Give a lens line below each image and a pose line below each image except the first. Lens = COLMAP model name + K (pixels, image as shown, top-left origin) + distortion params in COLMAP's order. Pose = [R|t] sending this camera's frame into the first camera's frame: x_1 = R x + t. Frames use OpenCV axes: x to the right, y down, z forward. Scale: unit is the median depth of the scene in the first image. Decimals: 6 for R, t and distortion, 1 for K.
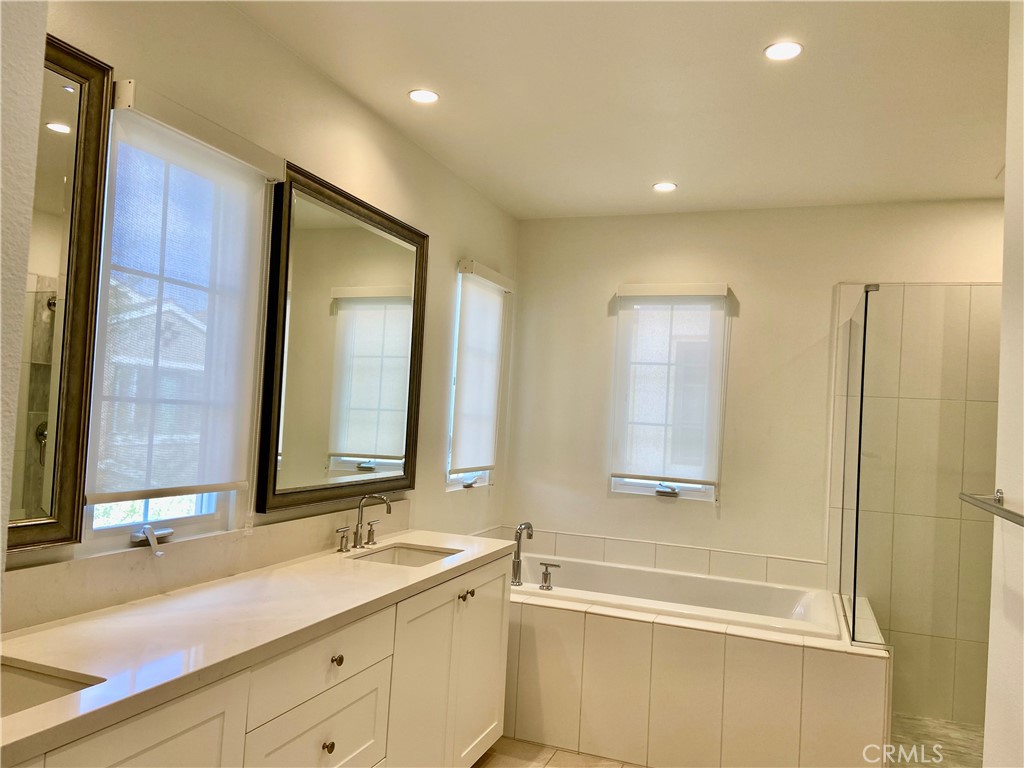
lens RADIAL K [[778.6, 0, 513.5], [0, 778.6, 387.0], [0, 0, 1]] dist [0.089730, -0.004480]
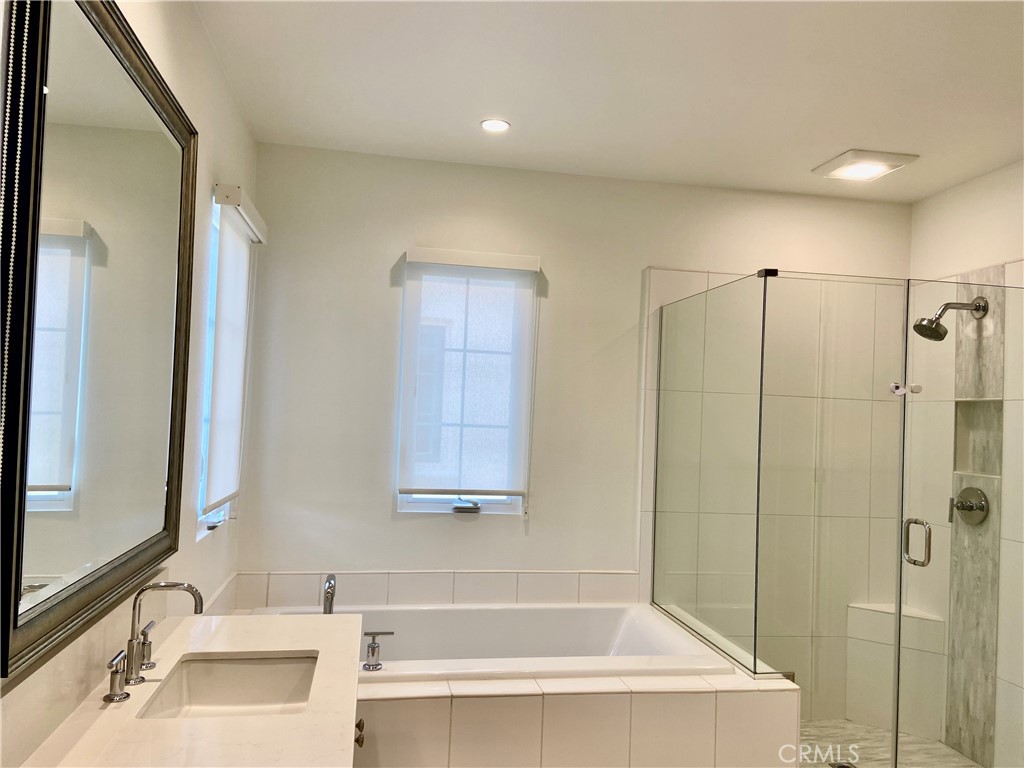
lens RADIAL K [[778.6, 0, 510.5], [0, 778.6, 385.8], [0, 0, 1]] dist [0.089730, -0.004480]
pose [[0.857400, -0.000564, 0.514650, -0.184997], [-0.011842, 0.999713, 0.020824, -0.010188], [-0.514514, -0.023949, 0.857148, 0.285897]]
